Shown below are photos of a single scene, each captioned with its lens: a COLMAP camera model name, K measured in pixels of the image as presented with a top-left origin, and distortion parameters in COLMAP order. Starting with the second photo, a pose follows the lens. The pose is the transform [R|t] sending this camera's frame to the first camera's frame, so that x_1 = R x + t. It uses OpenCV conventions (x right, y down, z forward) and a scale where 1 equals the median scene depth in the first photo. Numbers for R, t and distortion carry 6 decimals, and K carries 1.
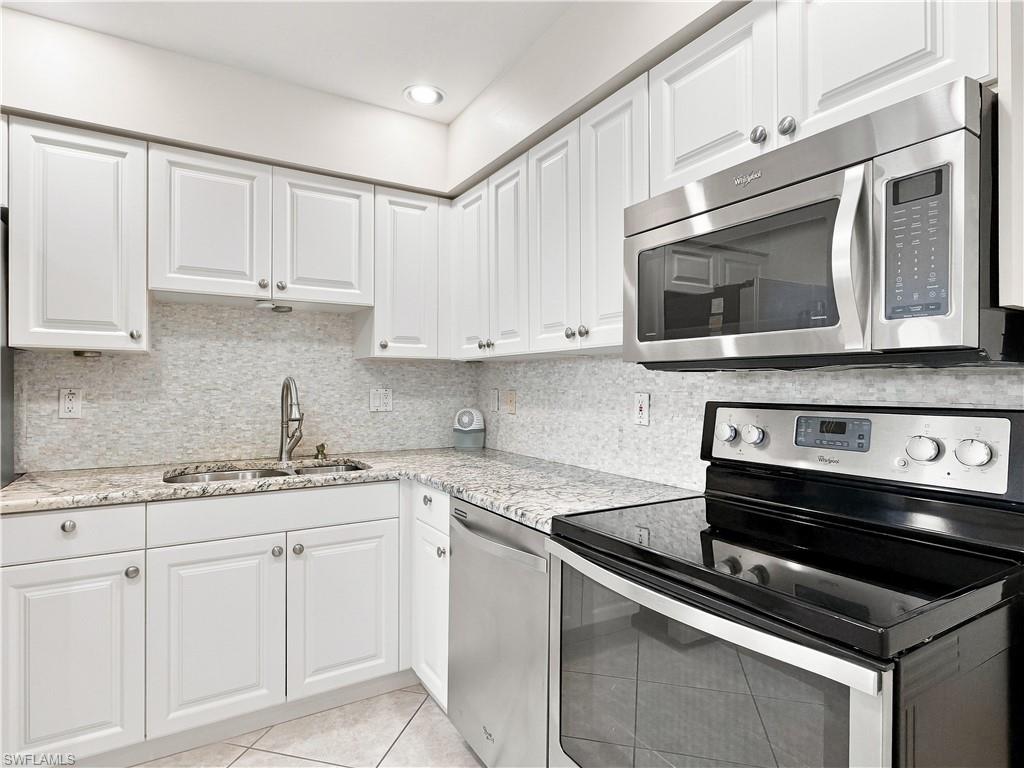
lens RADIAL K [[557.2, 0, 505.9], [0, 557.2, 384.9], [0, 0, 1]] dist [0.001904, -0.001446]
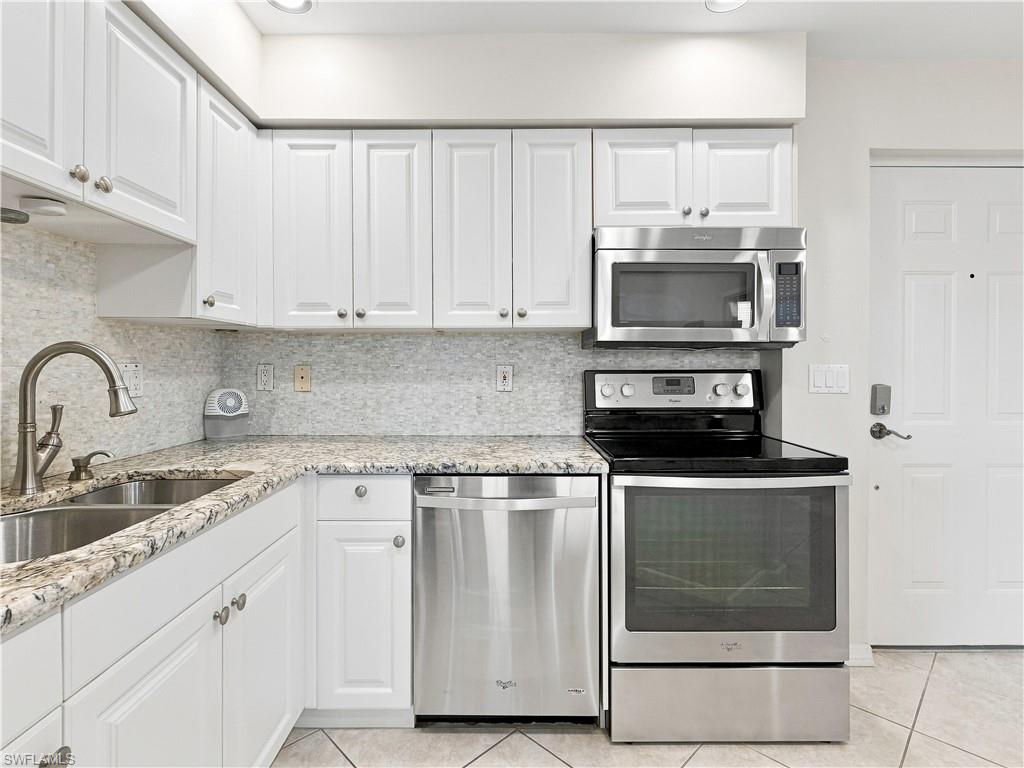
lens RADIAL K [[508.8, 0, 507.0], [0, 508.8, 367.9], [0, 0, 1]] dist [-0.003477, -0.000511]
pose [[0.512476, -0.007731, 0.858667, -0.669630], [0.001846, 0.999967, 0.007901, 0.010196], [-0.858700, -0.002464, 0.512473, 0.386985]]
